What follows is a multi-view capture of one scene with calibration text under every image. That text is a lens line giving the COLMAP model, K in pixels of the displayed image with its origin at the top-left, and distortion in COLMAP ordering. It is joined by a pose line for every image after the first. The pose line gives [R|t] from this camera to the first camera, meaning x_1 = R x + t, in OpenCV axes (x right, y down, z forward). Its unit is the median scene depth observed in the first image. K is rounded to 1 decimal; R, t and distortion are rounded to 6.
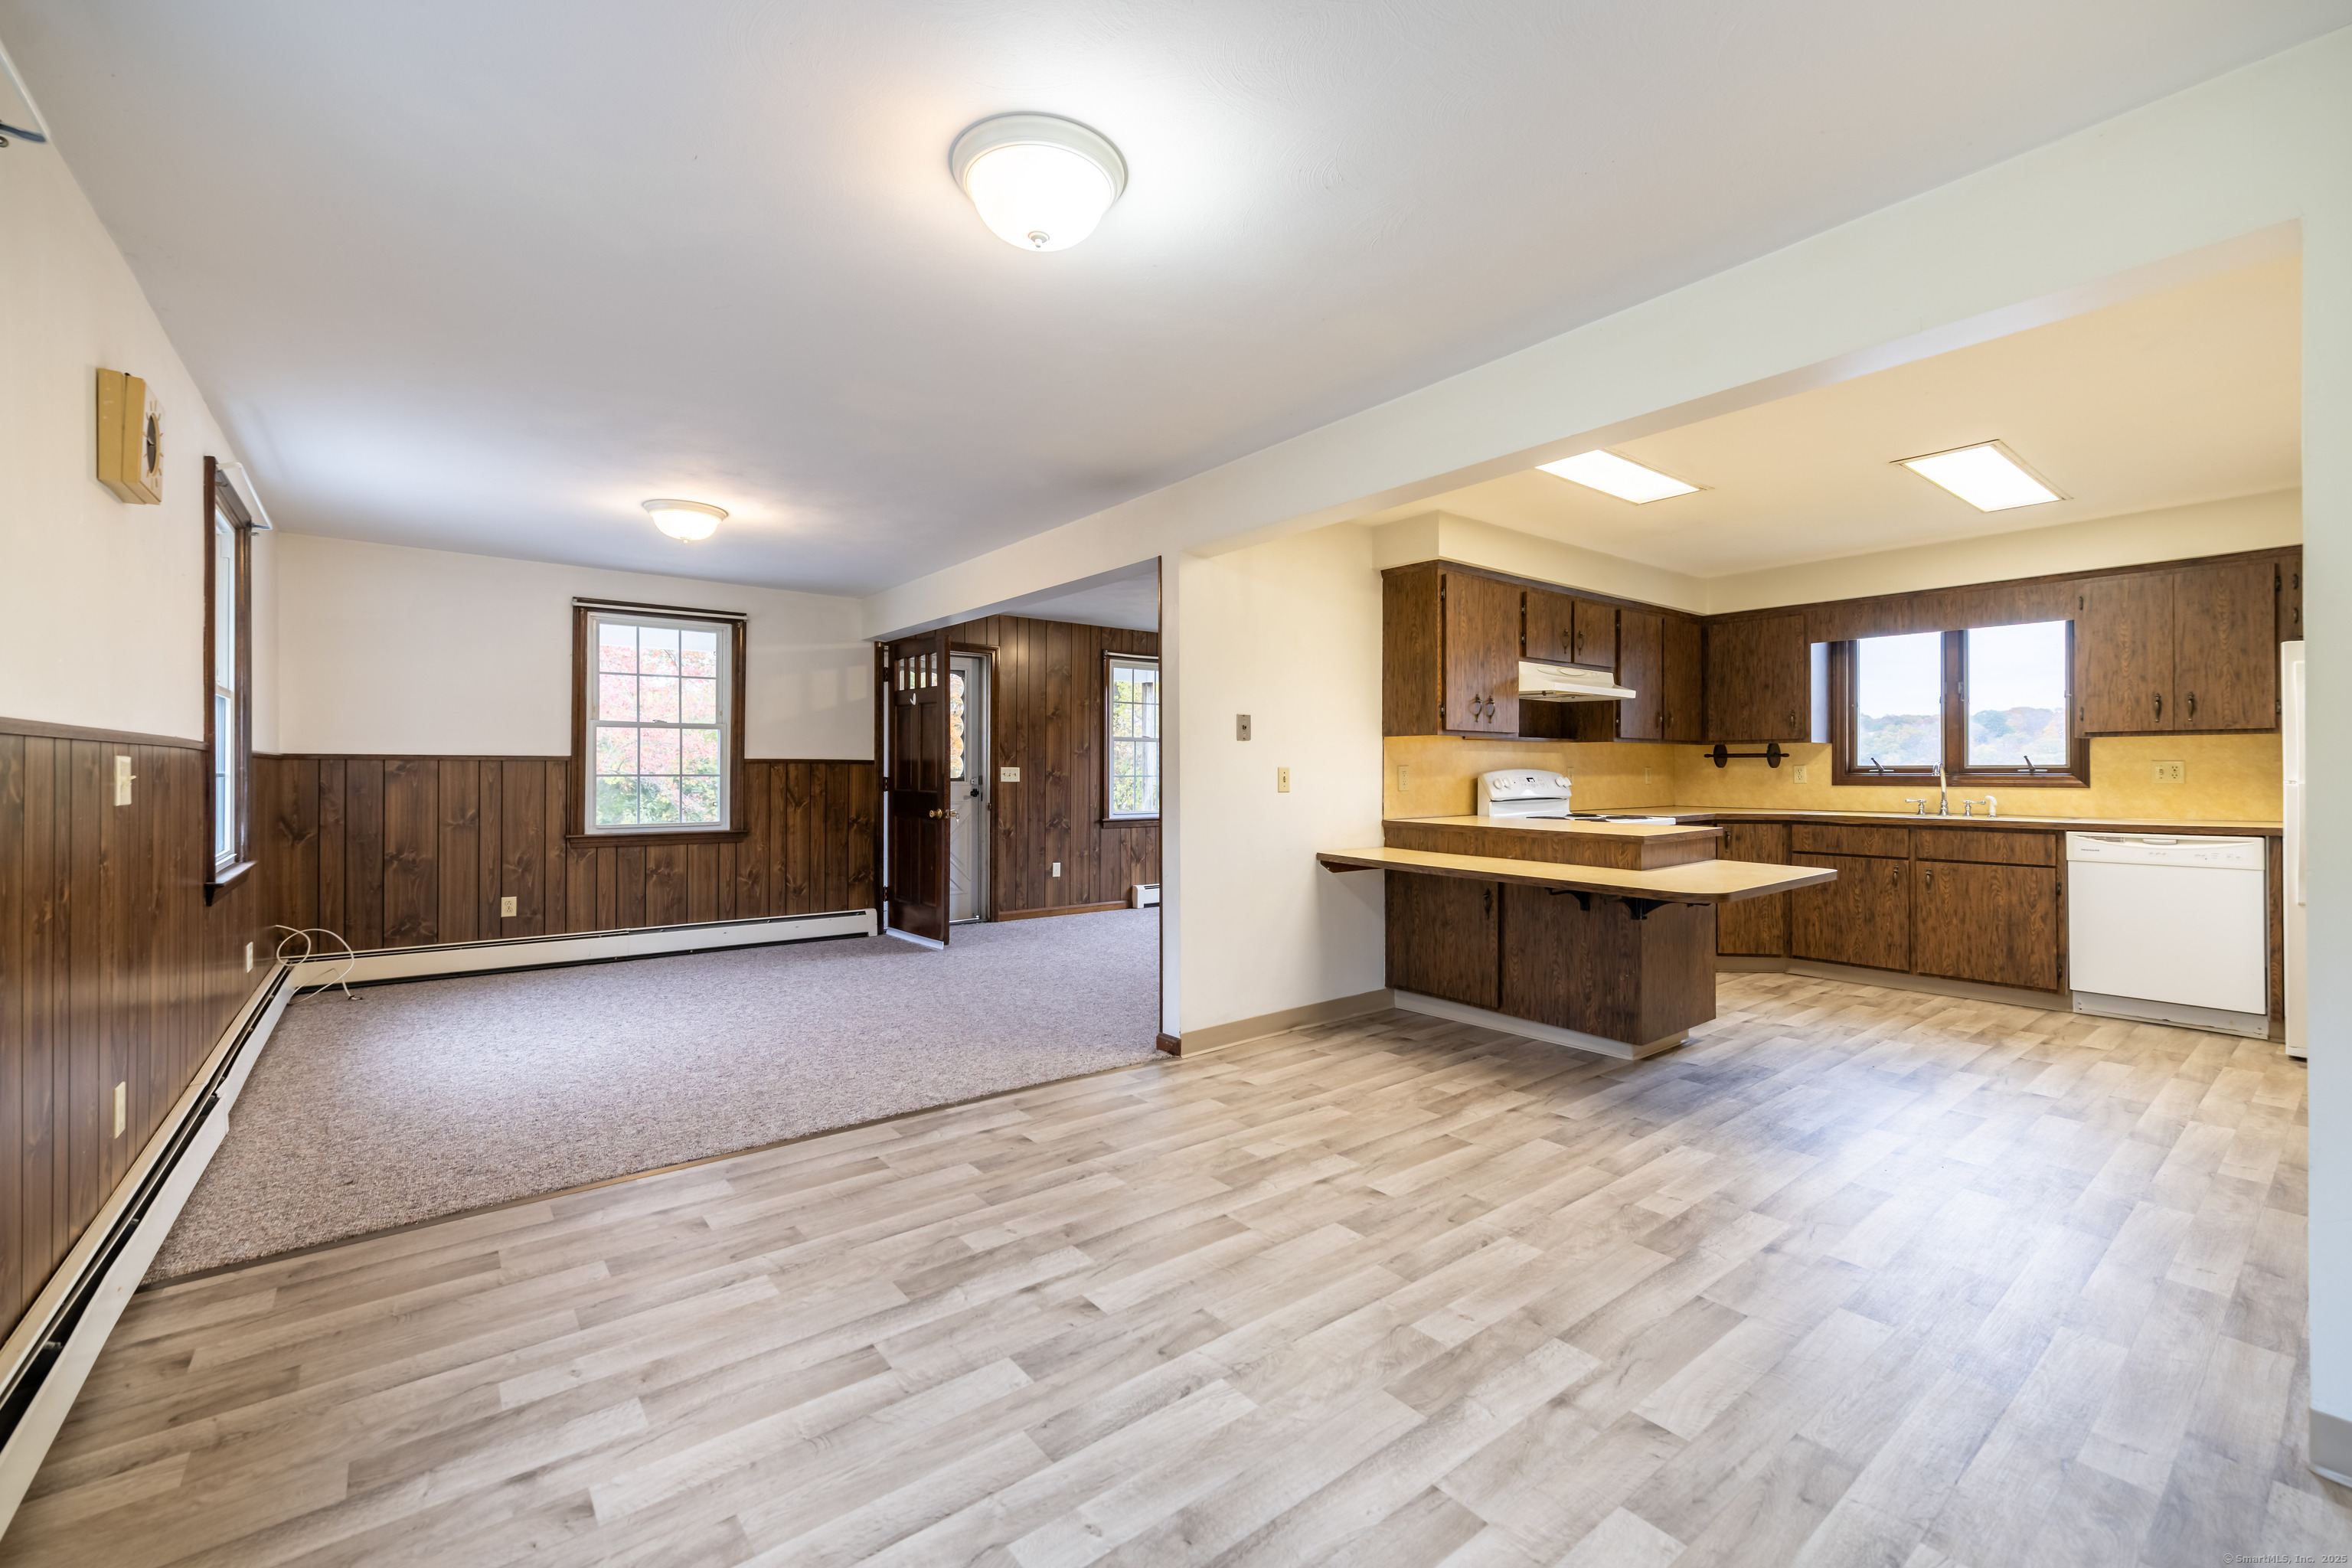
lens RADIAL K [[941.2, 0, 1176.0], [0, 941.2, 784.0], [0, 0, 1]] dist [-0.000769, -0.000003]
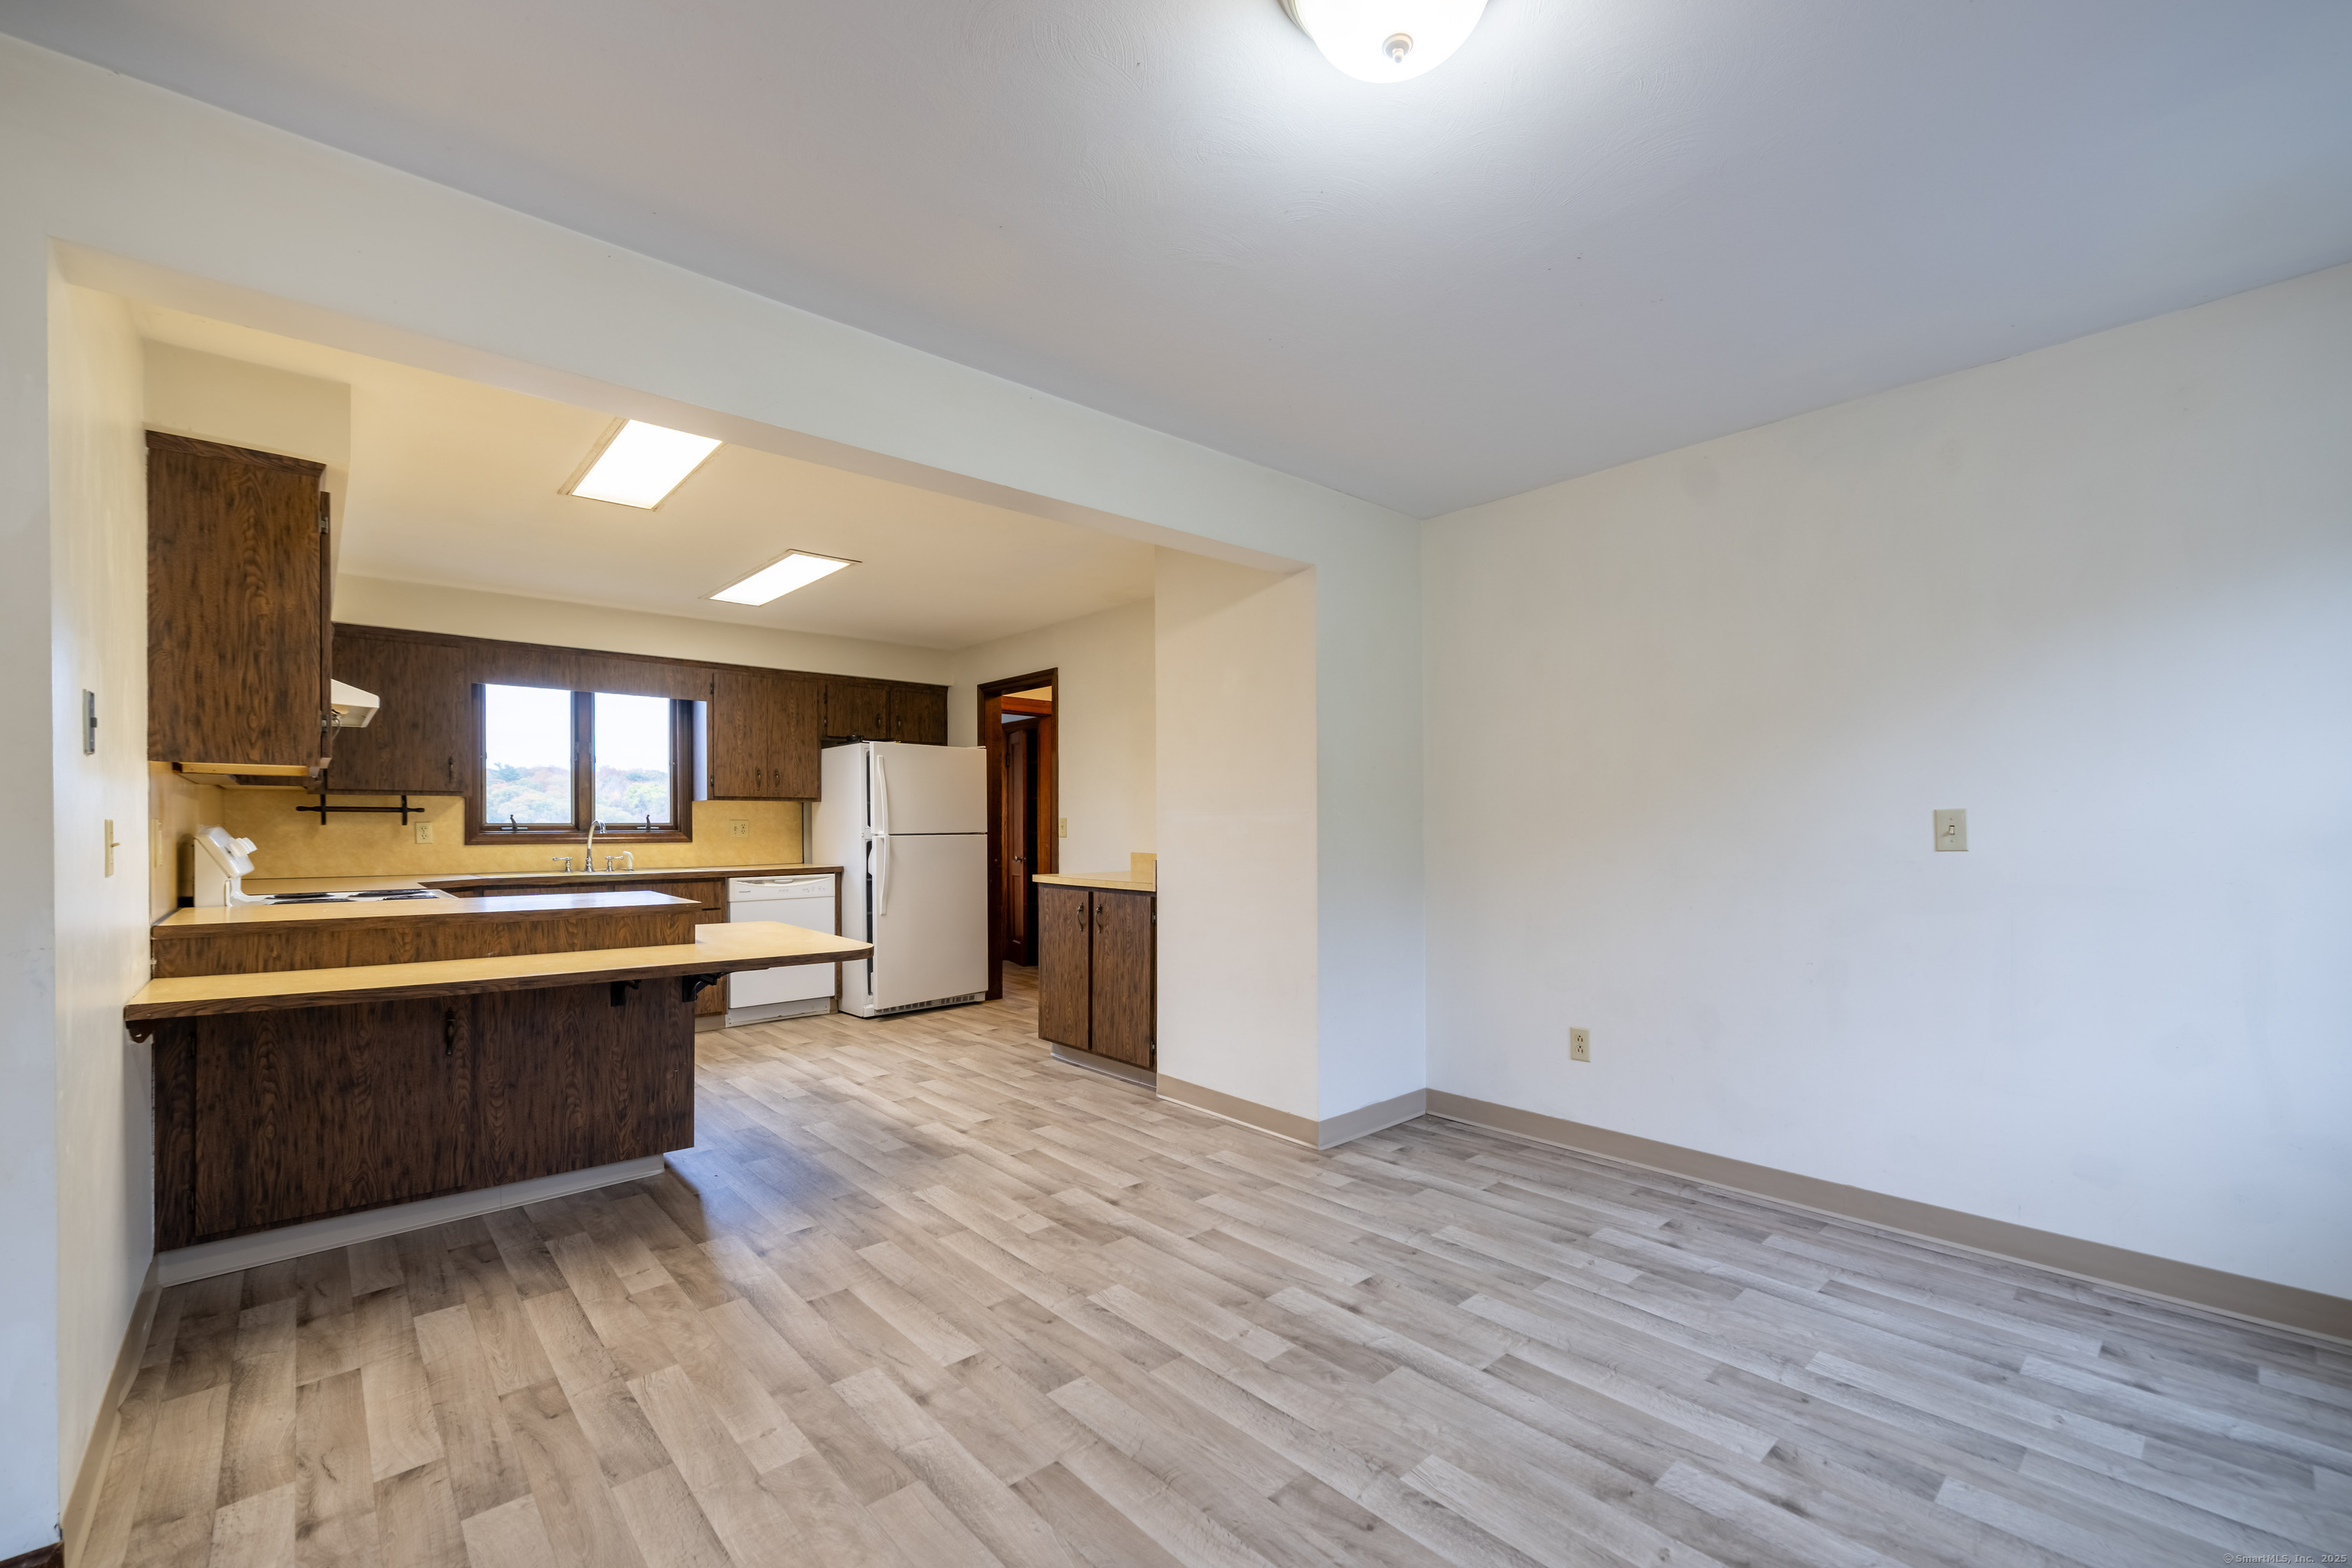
lens RADIAL K [[978.3, 0, 1197.2], [0, 978.3, 845.2], [0, 0, 1]] dist [0.001288, 0.000063]
pose [[-0.055913, -0.018802, 0.998259, -0.342785], [0.017678, 0.999647, 0.019818, -0.005893], [-0.998279, 0.018755, -0.055560, 0.476509]]
